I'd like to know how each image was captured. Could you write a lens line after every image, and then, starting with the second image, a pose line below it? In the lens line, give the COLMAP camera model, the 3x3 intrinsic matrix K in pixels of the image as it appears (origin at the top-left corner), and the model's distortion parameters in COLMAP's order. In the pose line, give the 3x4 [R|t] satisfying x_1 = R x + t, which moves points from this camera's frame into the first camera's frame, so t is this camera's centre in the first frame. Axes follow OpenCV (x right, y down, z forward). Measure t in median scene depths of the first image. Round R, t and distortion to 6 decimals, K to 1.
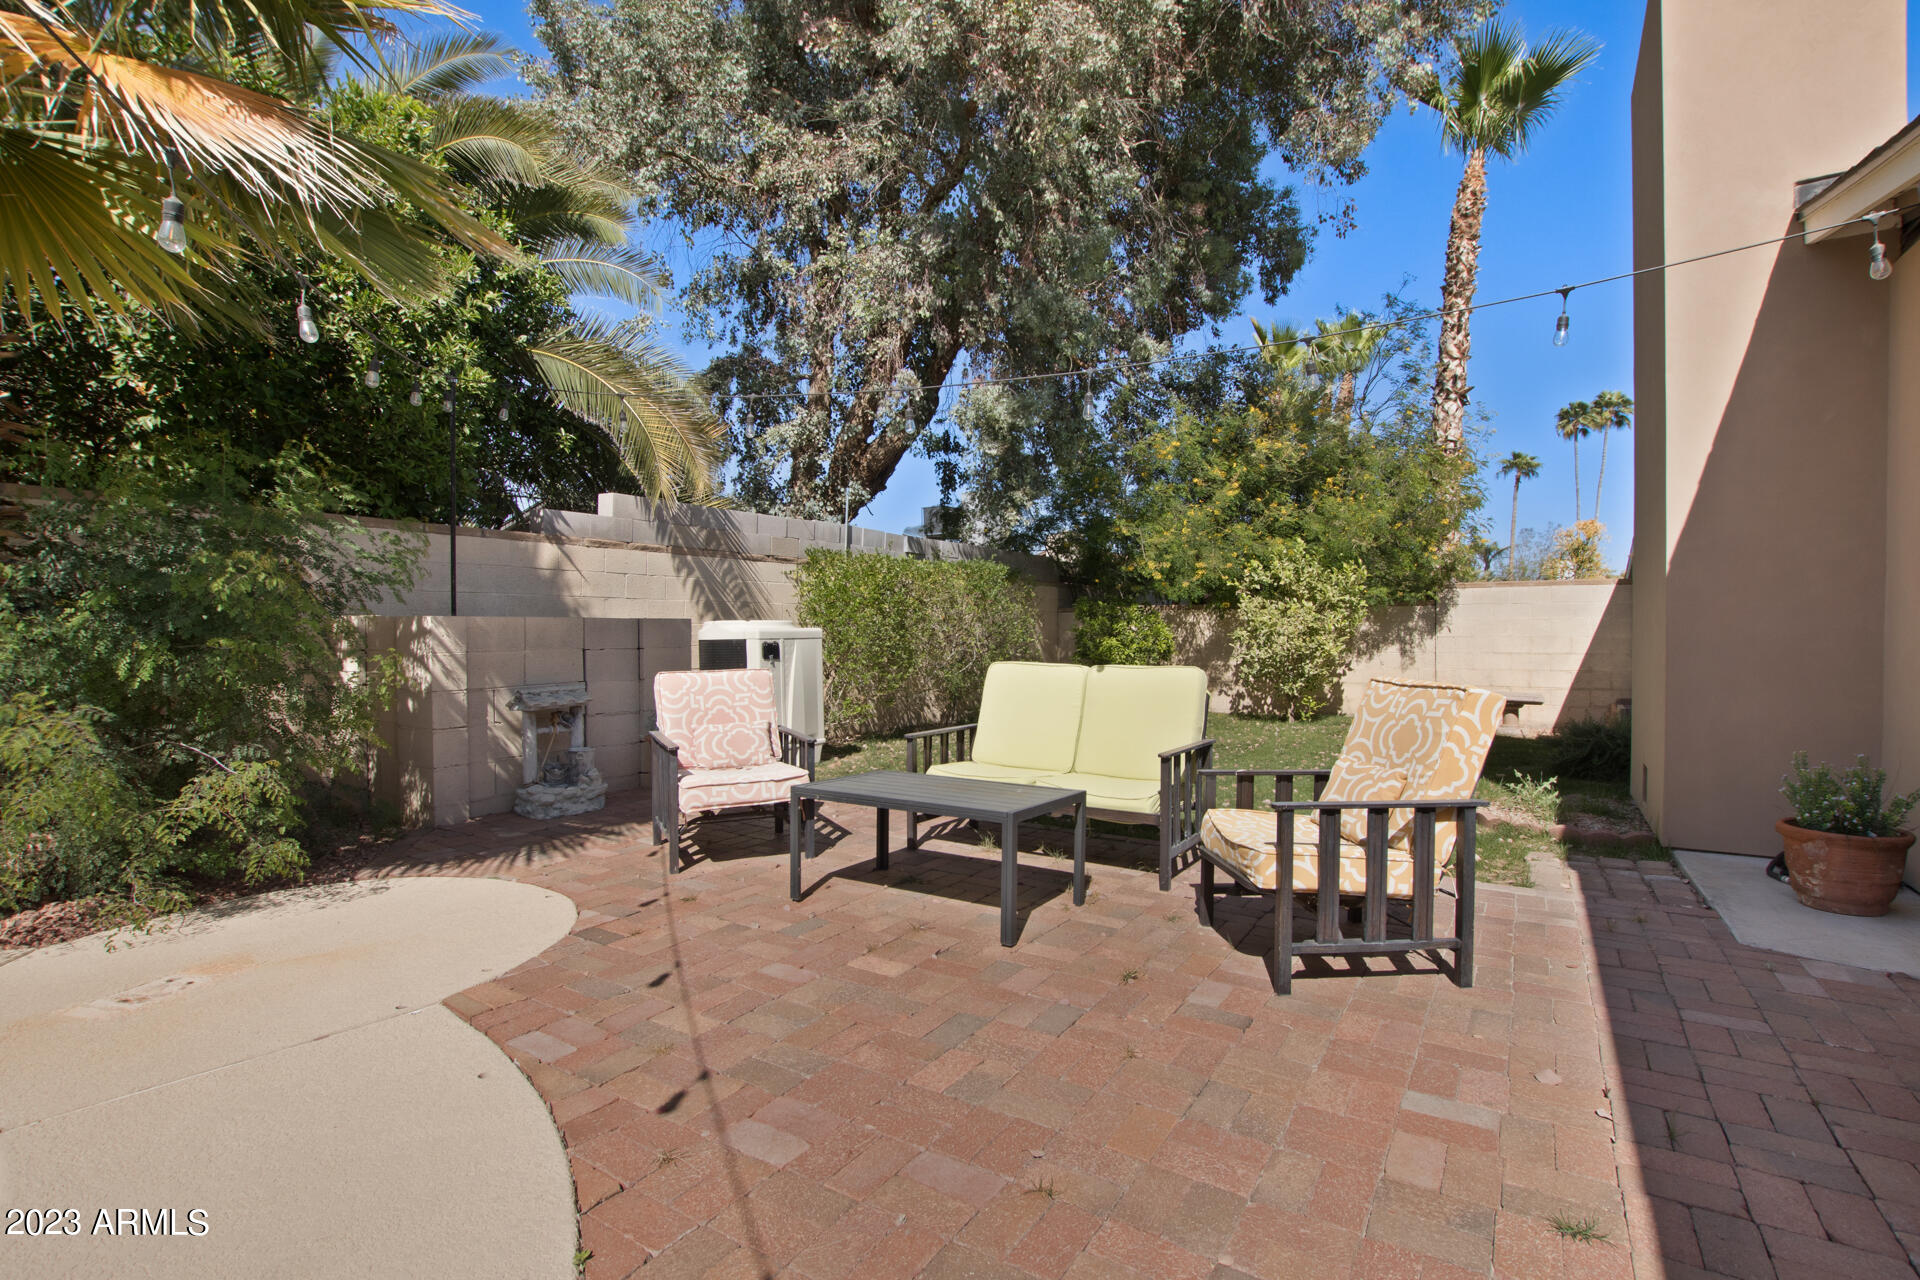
lens RADIAL K [[967.1, 0, 967.1], [0, 967.1, 631.0], [0, 0, 1]] dist [-0.001811, -0.000058]
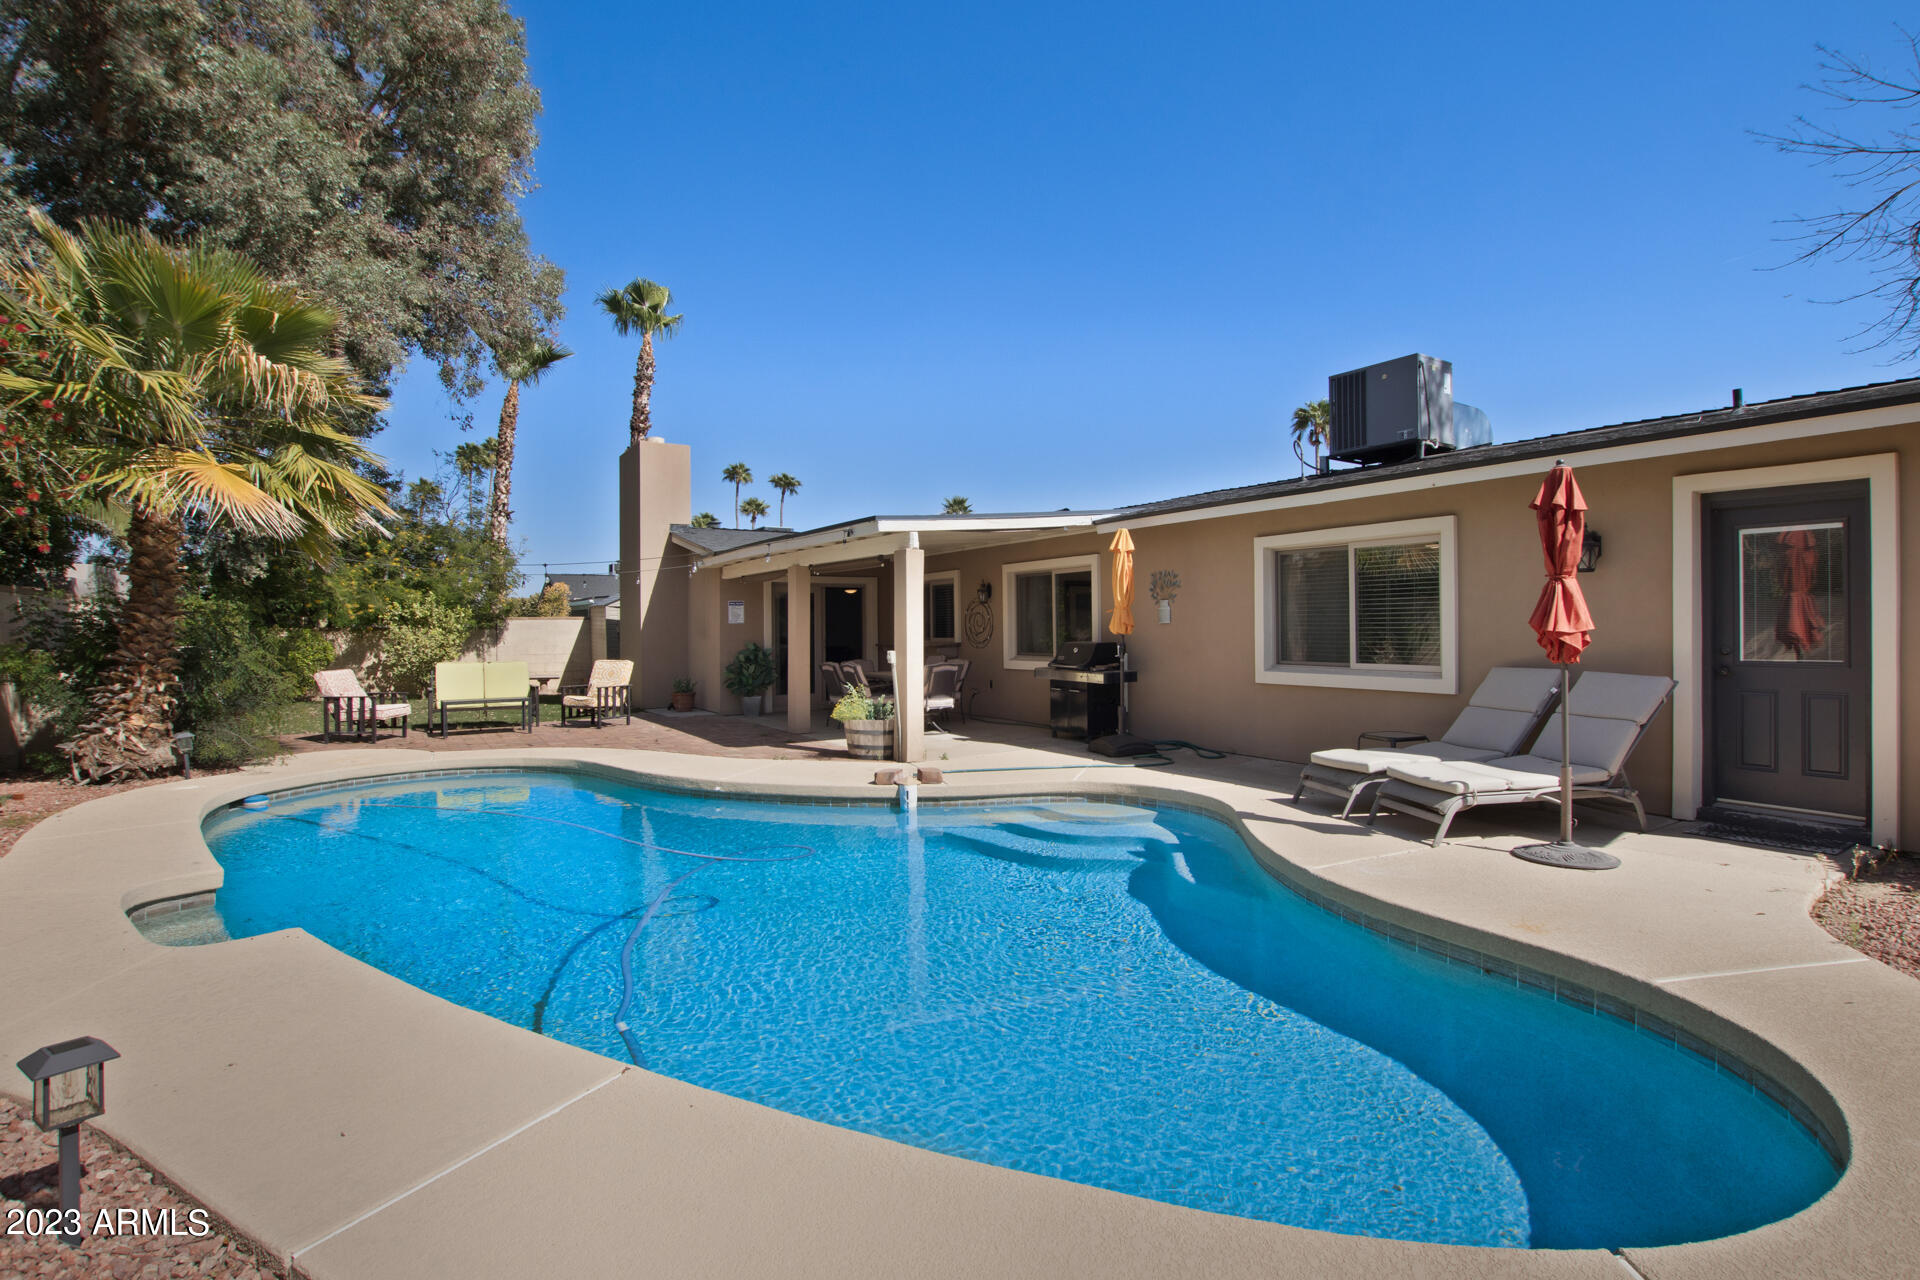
lens RADIAL K [[896.0, 0, 966.7], [0, 896.0, 631.2], [0, 0, 1]] dist [-0.032506, -0.000287]
pose [[0.467824, -0.003270, 0.883816, -0.580674], [0.006477, 0.999979, 0.000271, -0.018000], [-0.883798, 0.005598, 0.467835, -0.566406]]
